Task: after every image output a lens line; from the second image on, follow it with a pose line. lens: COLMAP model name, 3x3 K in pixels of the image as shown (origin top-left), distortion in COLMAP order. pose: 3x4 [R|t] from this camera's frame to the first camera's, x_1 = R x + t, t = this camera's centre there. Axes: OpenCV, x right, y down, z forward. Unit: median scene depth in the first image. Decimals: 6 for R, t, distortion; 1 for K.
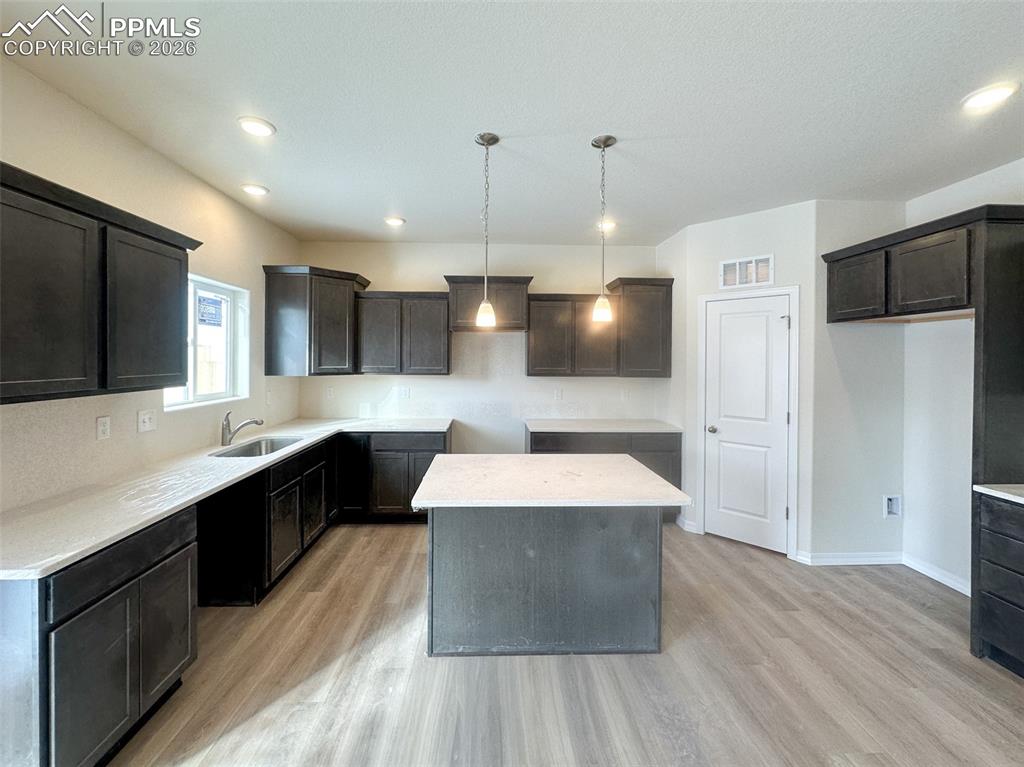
lens RADIAL K [[429.5, 0, 478.6], [0, 429.5, 361.3], [0, 0, 1]] dist [-0.004251, 0.000758]
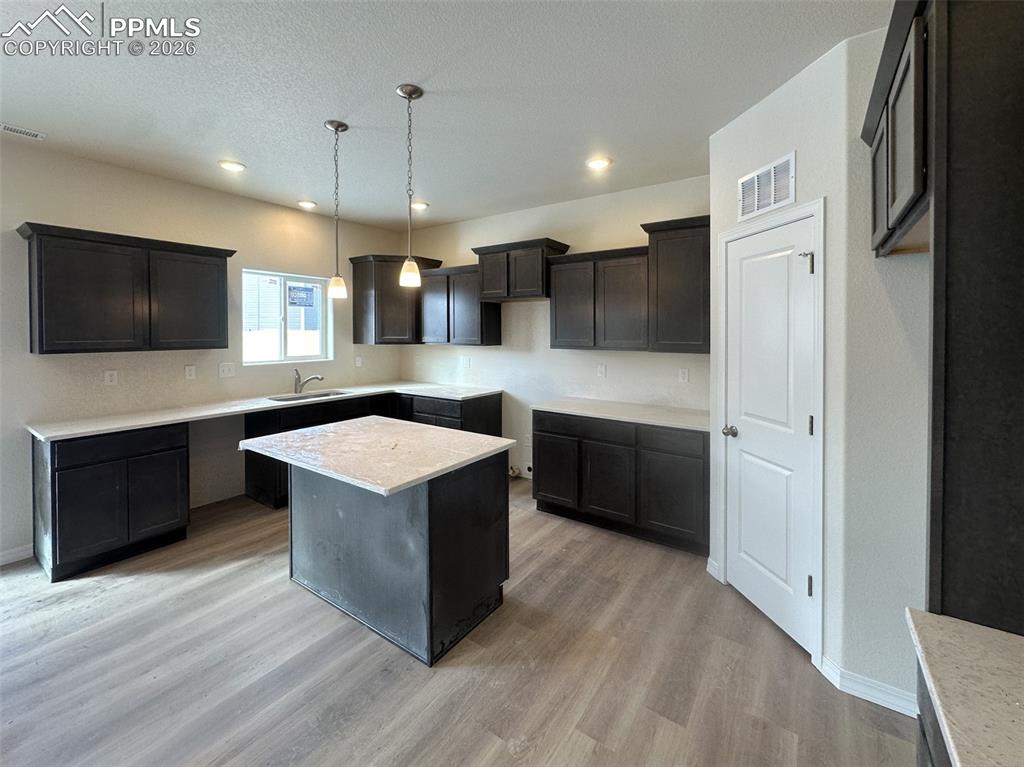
lens RADIAL K [[429.5, 0, 502.0], [0, 429.5, 335.3], [0, 0, 1]] dist [-0.004251, 0.000758]
pose [[0.802277, 0.000312, -0.596951, 0.732363], [-0.000014, 1.000000, 0.000503, 0.008516], [0.596951, -0.000395, 0.802277, 0.273563]]
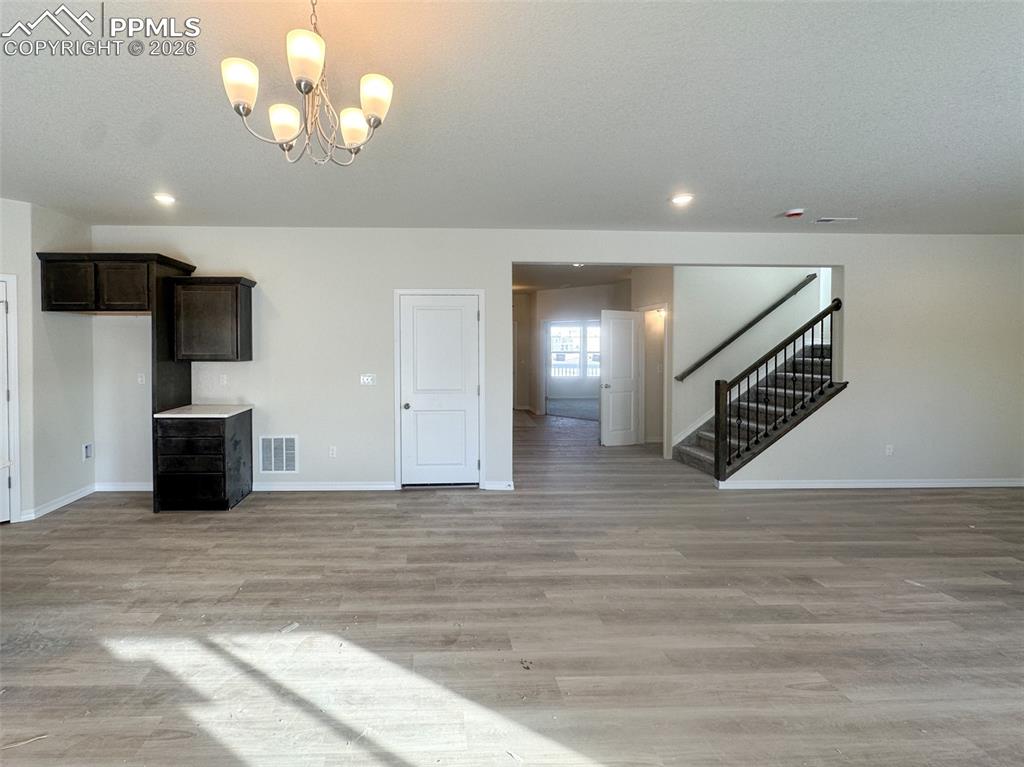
lens RADIAL K [[429.5, 0, 431.9], [0, 429.5, 350.2], [0, 0, 1]] dist [-0.004251, 0.000758]
pose [[0.004539, -0.017300, 0.999840, -0.393422], [0.005911, 0.999833, 0.017273, 0.005642], [-0.999972, 0.005832, 0.004641, -0.091155]]
